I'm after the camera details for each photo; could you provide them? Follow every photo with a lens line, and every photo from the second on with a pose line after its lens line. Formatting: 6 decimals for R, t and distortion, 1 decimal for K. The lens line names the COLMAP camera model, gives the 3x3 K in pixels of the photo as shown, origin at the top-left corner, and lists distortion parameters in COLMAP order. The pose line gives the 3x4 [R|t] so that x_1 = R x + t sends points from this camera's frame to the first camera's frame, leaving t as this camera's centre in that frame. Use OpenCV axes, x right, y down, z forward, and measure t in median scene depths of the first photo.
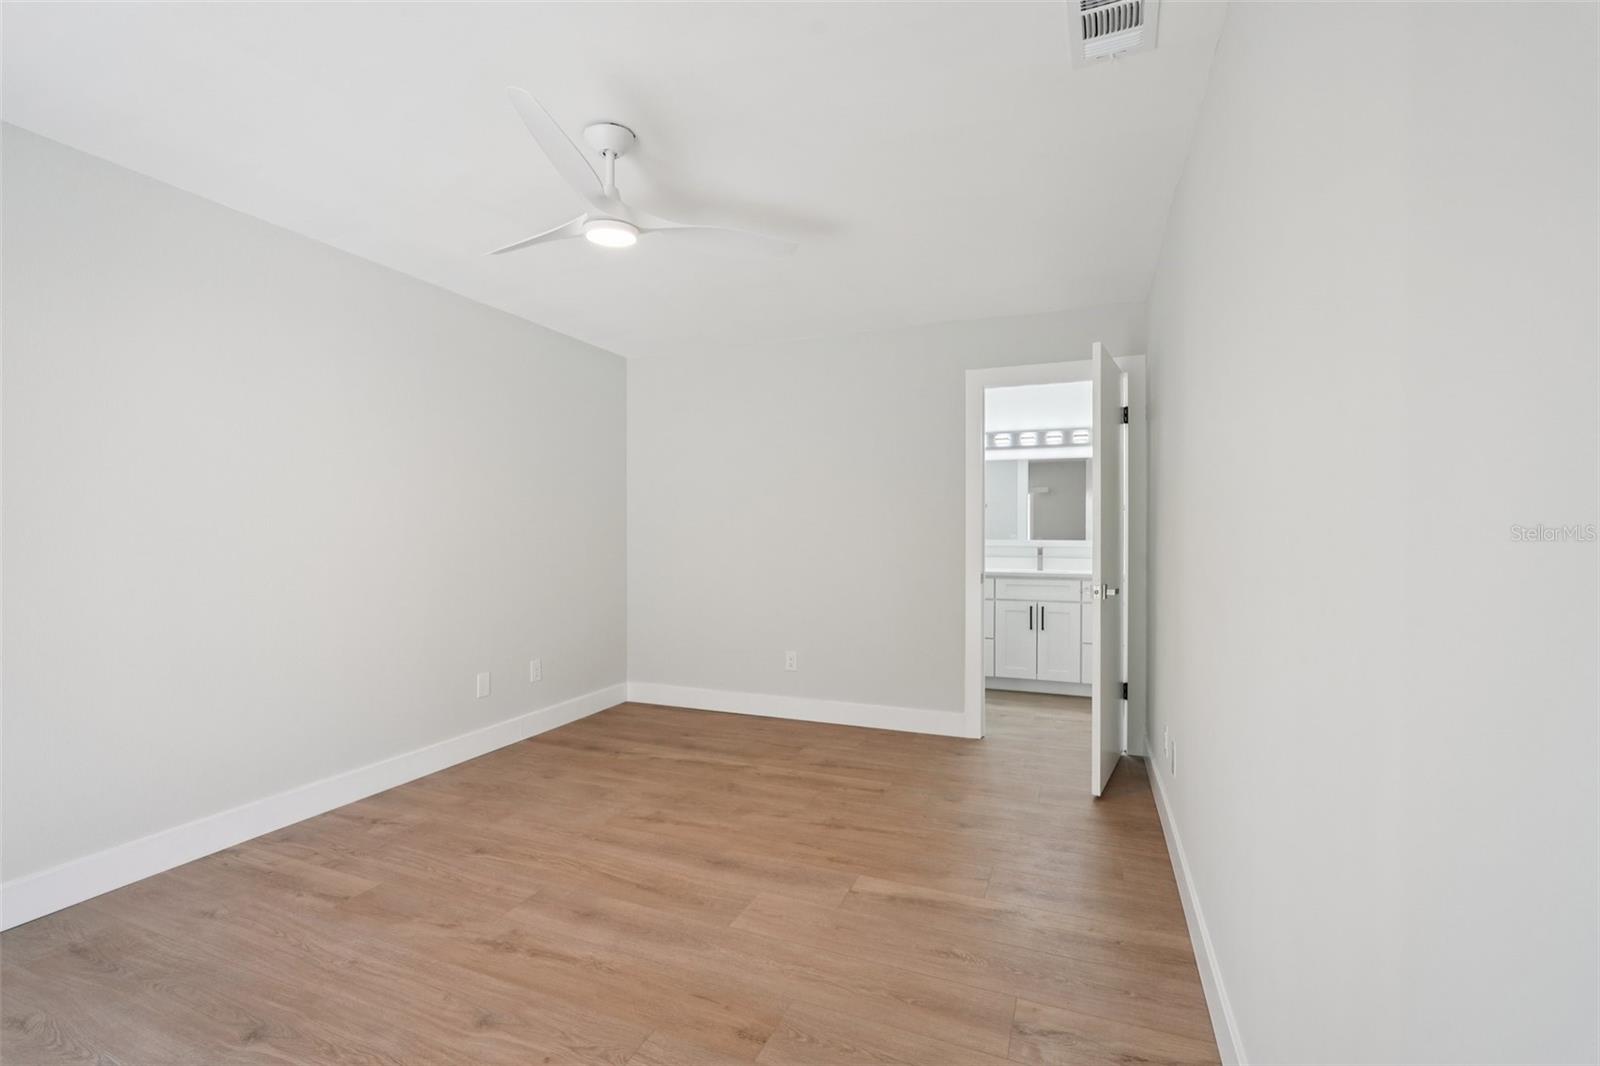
lens RADIAL K [[689.5, 0, 800.0], [0, 689.5, 533.0], [0, 0, 1]] dist [-0.002476, -0.000034]
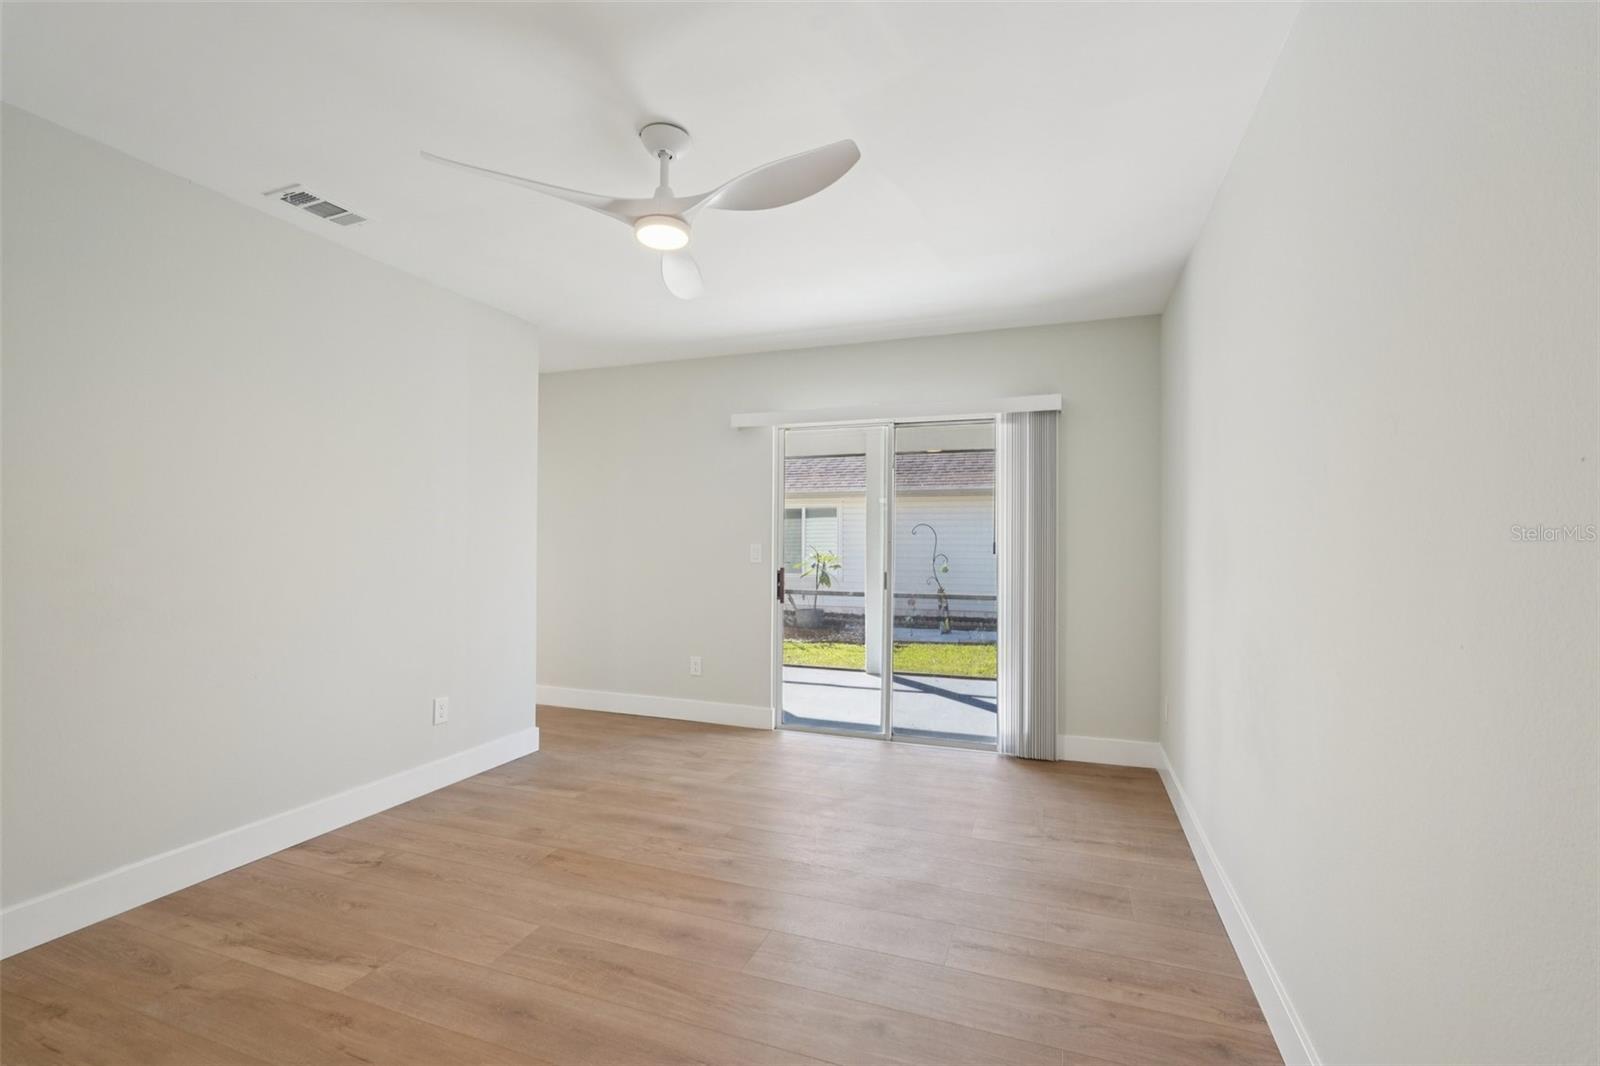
lens RADIAL K [[689.5, 0, 800.0], [0, 689.5, 533.0], [0, 0, 1]] dist [-0.002476, -0.000034]
pose [[-0.999514, -0.003875, -0.030928, -0.450519], [-0.003393, 0.999872, -0.015618, 0.001425], [0.030985, -0.015505, -0.999400, 2.026079]]
